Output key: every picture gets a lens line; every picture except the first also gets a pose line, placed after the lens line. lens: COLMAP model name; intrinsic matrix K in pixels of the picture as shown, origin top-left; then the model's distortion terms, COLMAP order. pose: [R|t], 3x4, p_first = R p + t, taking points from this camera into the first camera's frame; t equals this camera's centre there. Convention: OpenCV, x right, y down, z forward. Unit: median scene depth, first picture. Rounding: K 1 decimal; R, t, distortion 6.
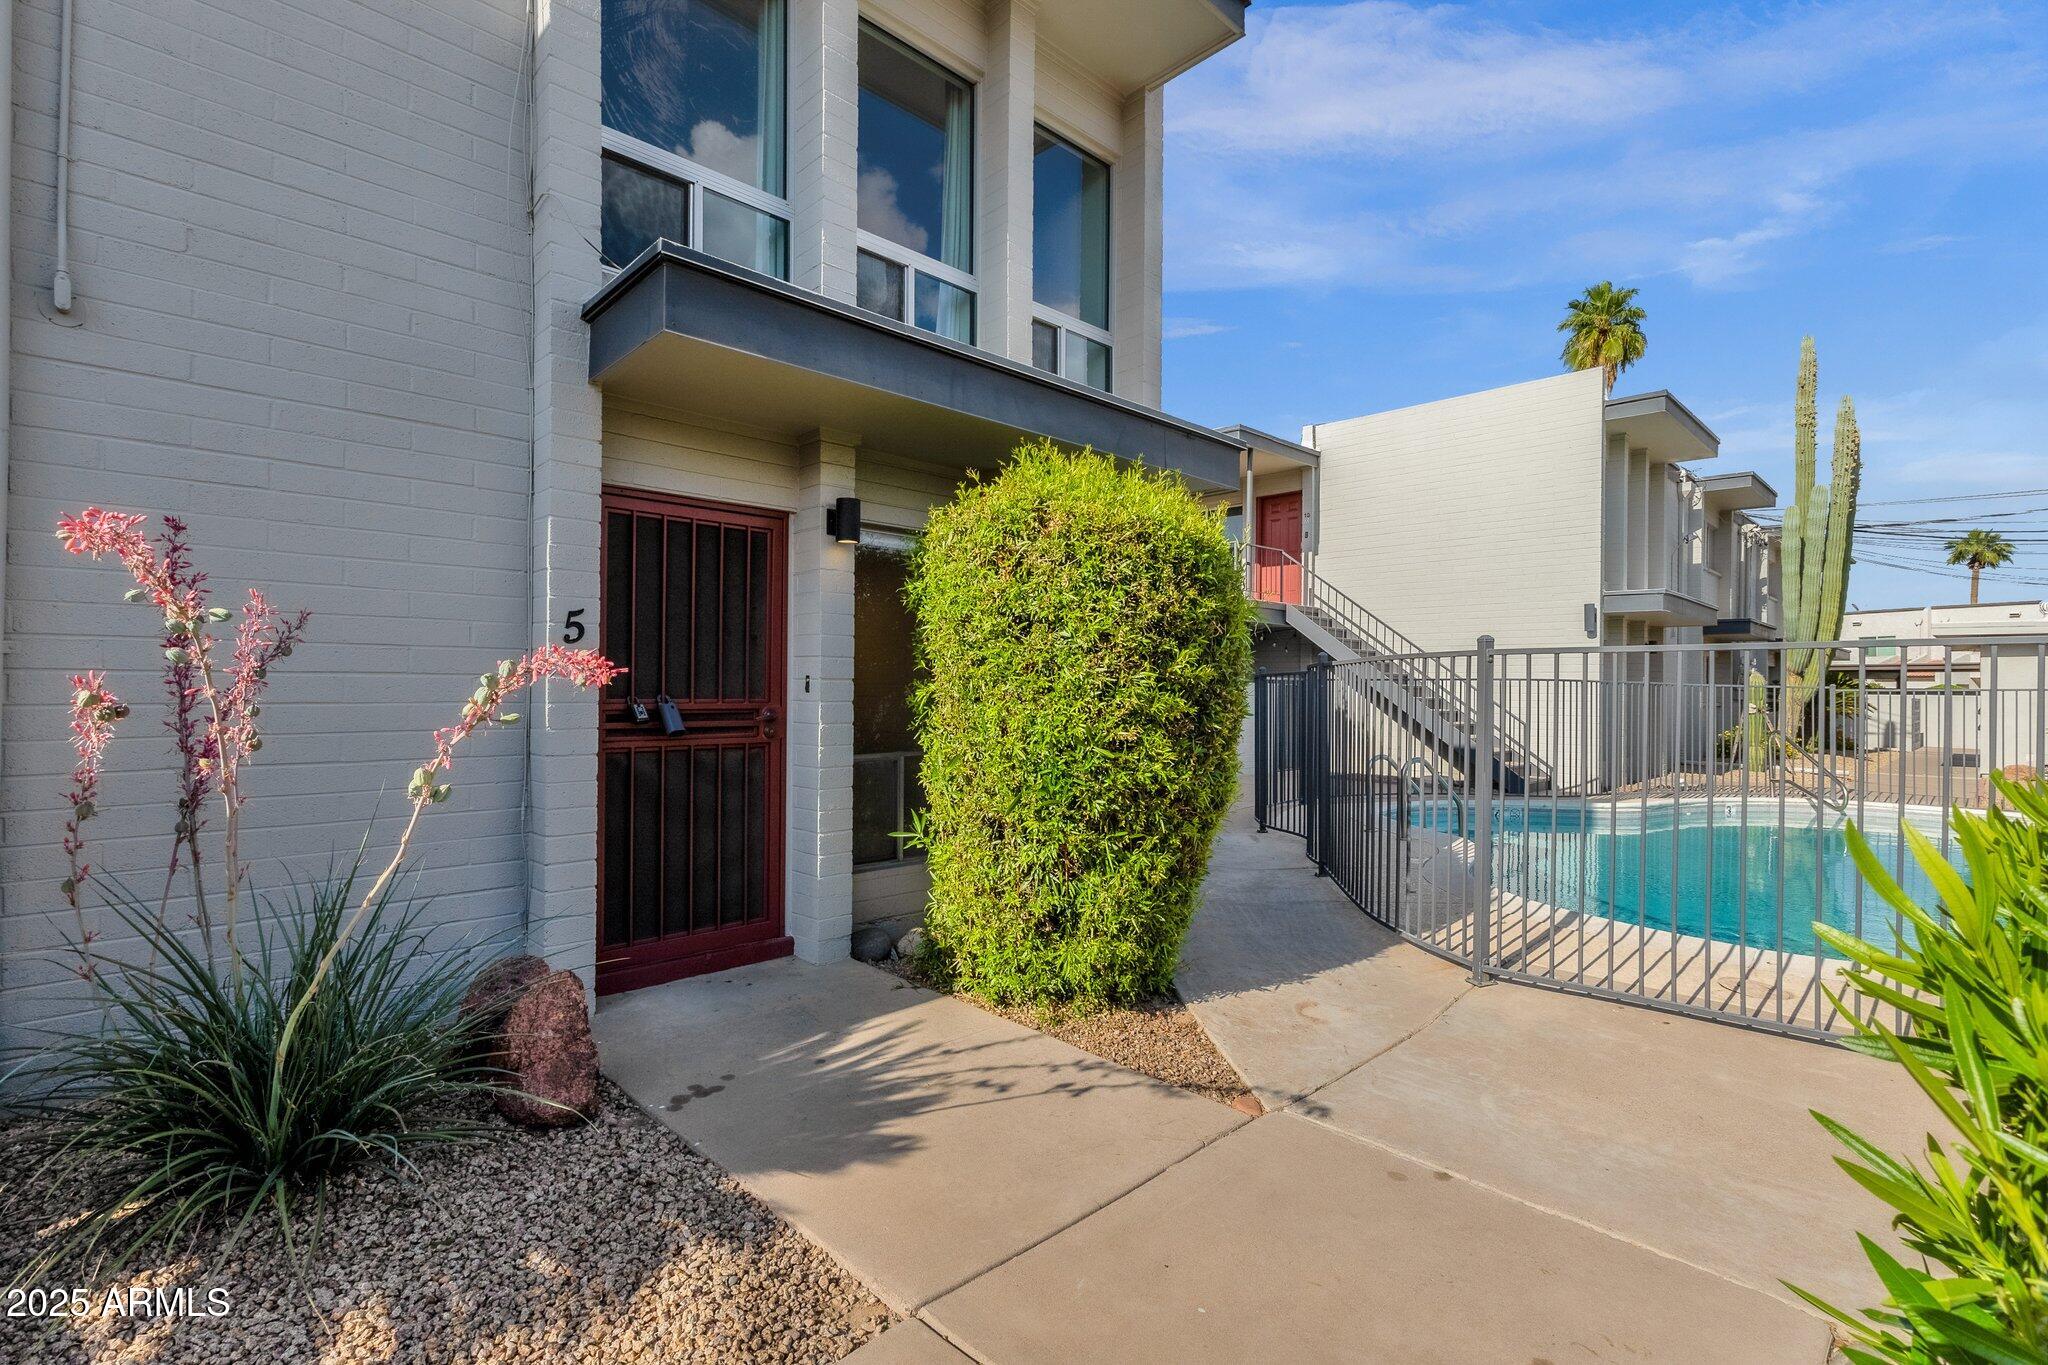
lens RADIAL K [[948.3, 0, 1023.0], [0, 948.3, 680.8], [0, 0, 1]] dist [0.011123, -0.001283]
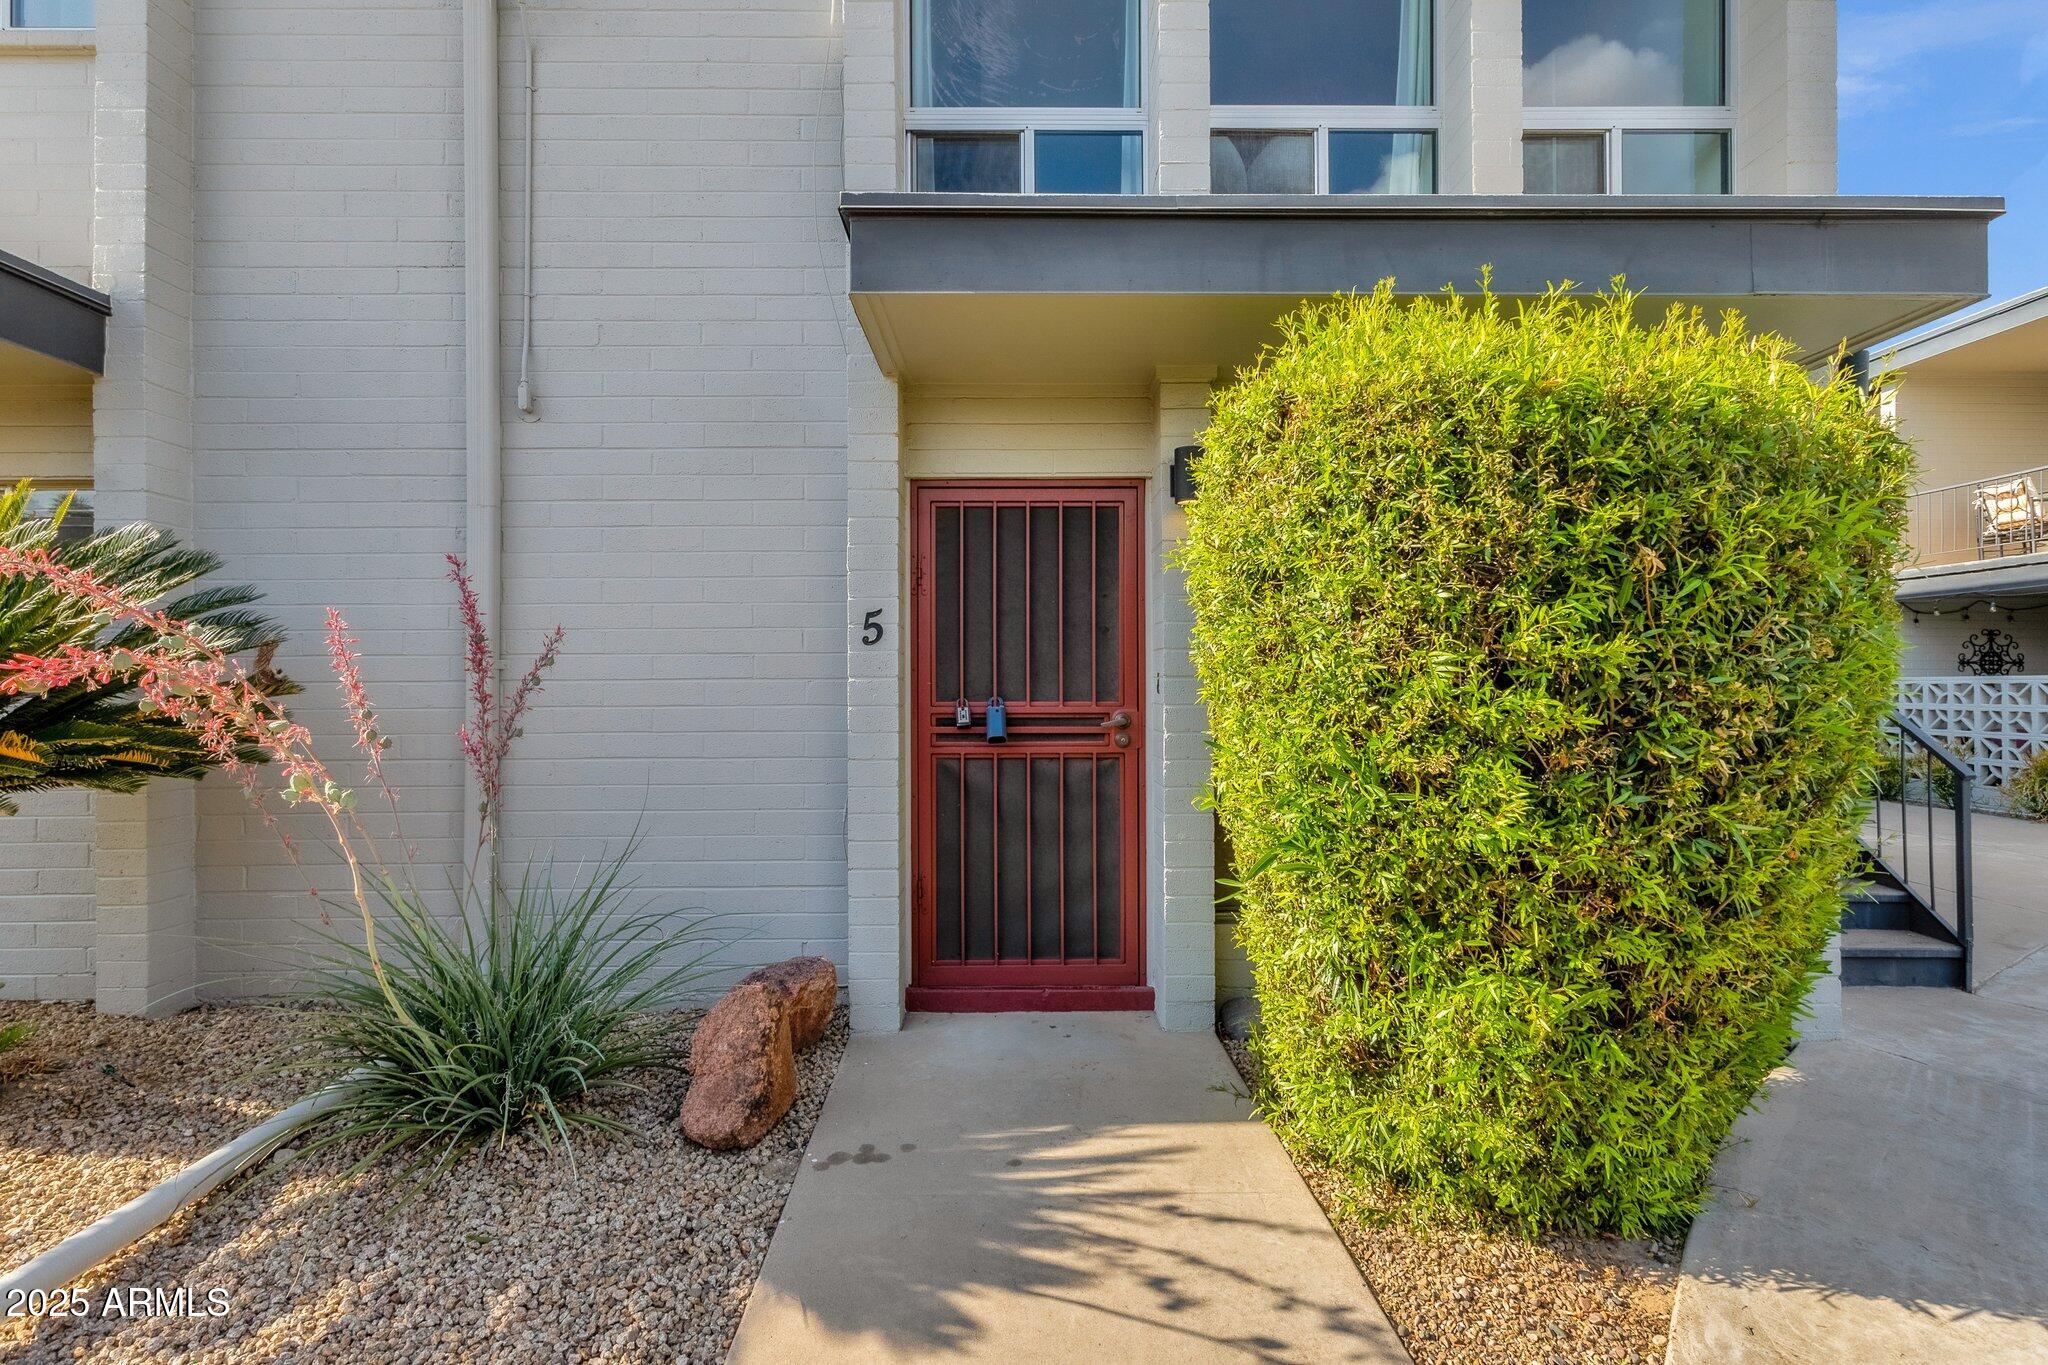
lens RADIAL K [[948.3, 0, 1023.0], [0, 948.3, 680.8], [0, 0, 1]] dist [0.011123, -0.001283]
pose [[0.724397, -0.017147, -0.689169, 0.310538], [0.014845, 0.999847, -0.009273, 0.008895], [0.689223, -0.003514, 0.724541, 0.400631]]
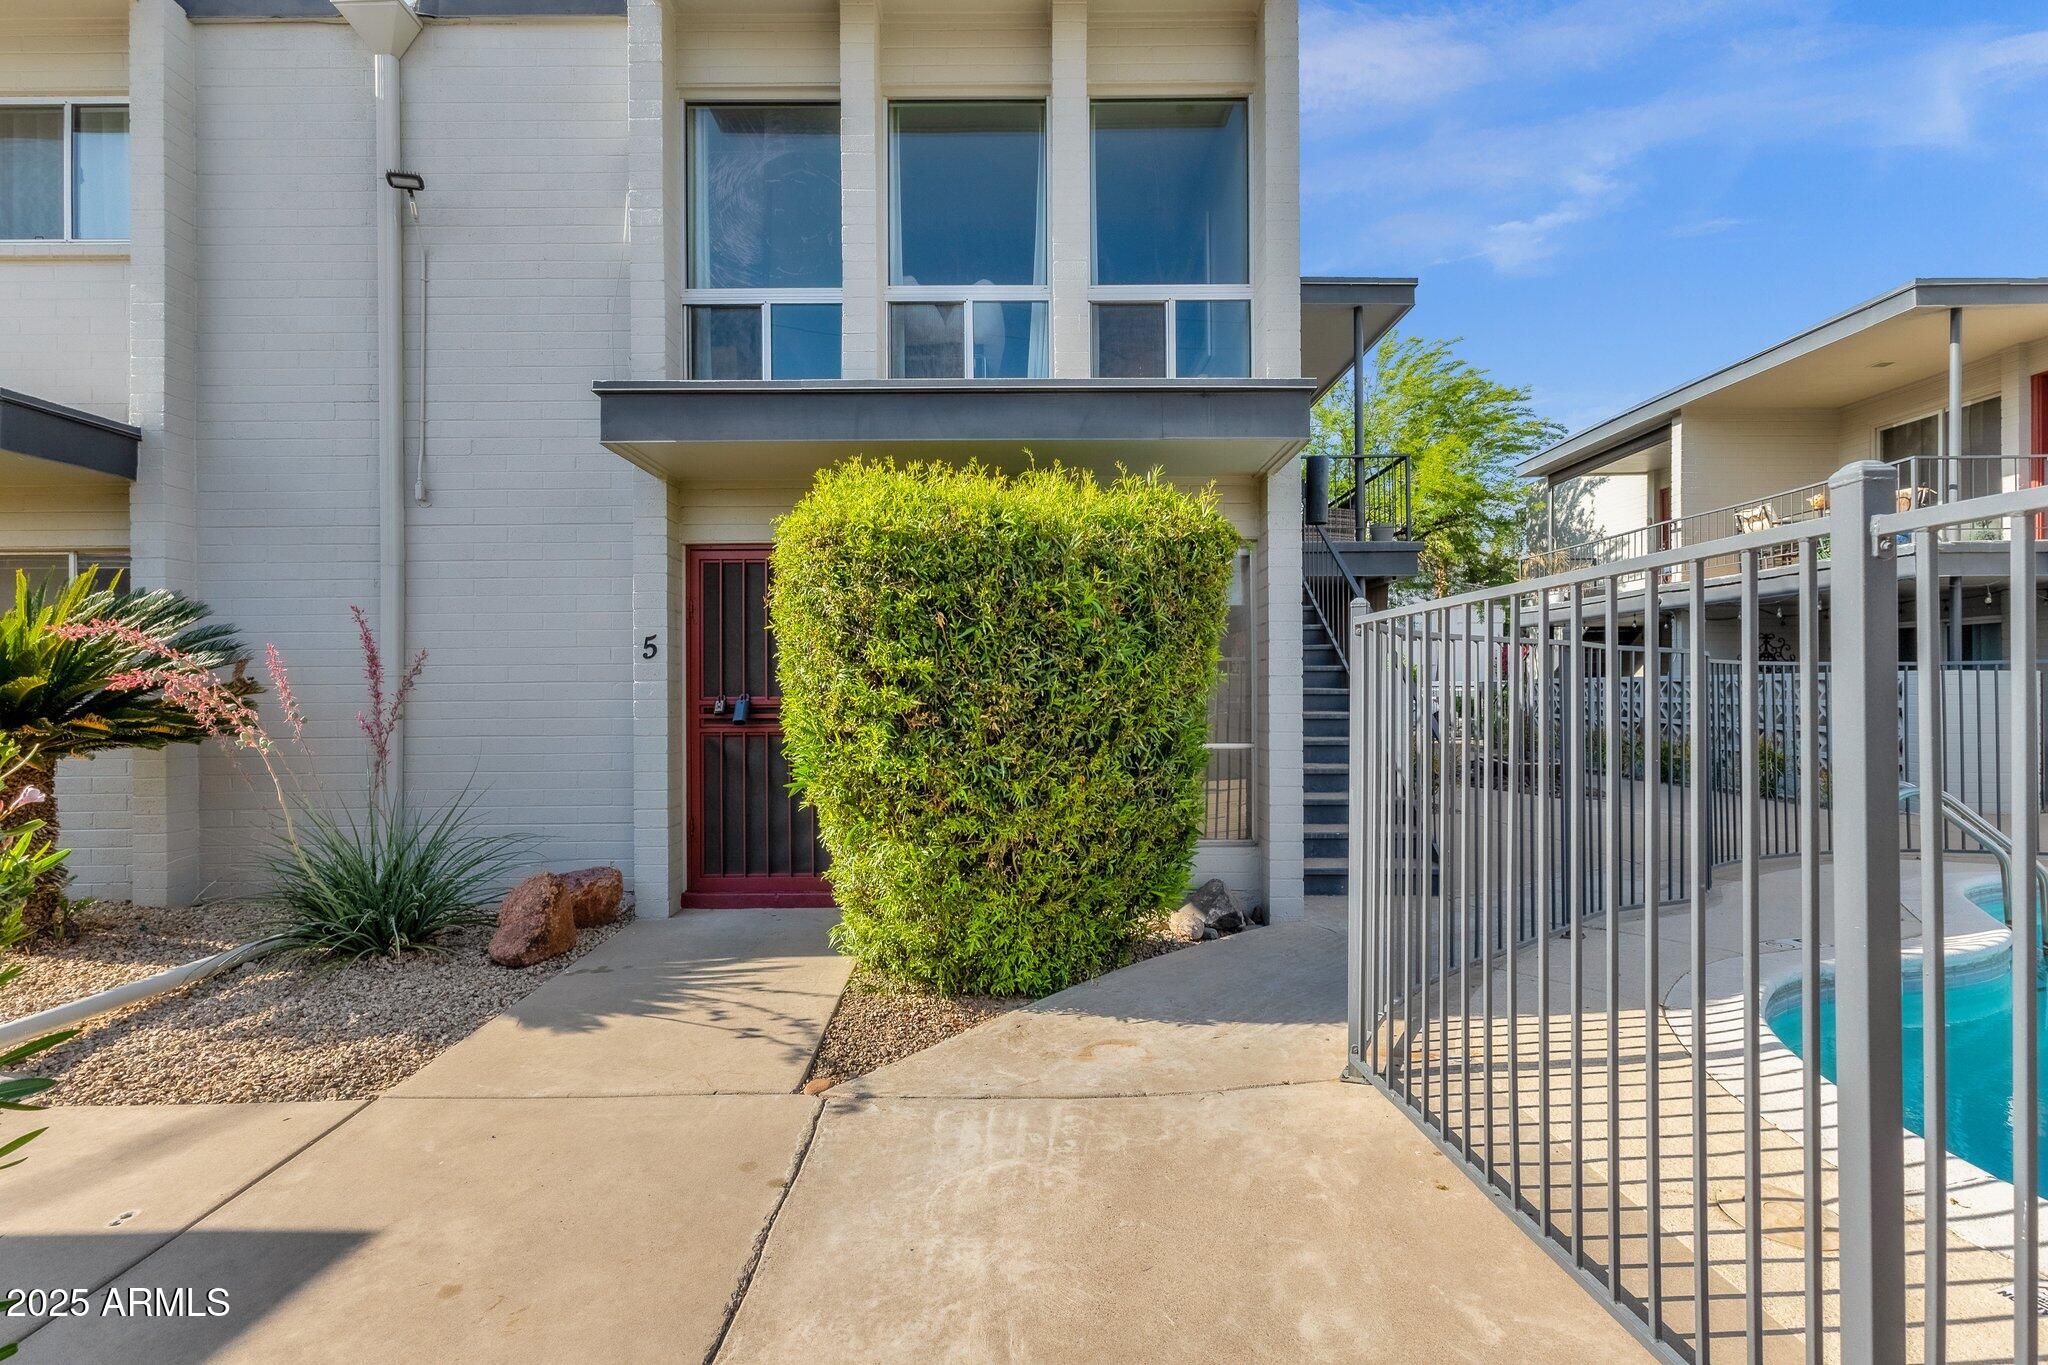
lens RADIAL K [[948.3, 0, 1023.0], [0, 948.3, 680.8], [0, 0, 1]] dist [0.011123, -0.001283]
pose [[0.718102, -0.020133, -0.695646, 0.947284], [0.018565, 0.999780, -0.009771, 0.019122], [0.695690, -0.005898, 0.718318, 0.353598]]
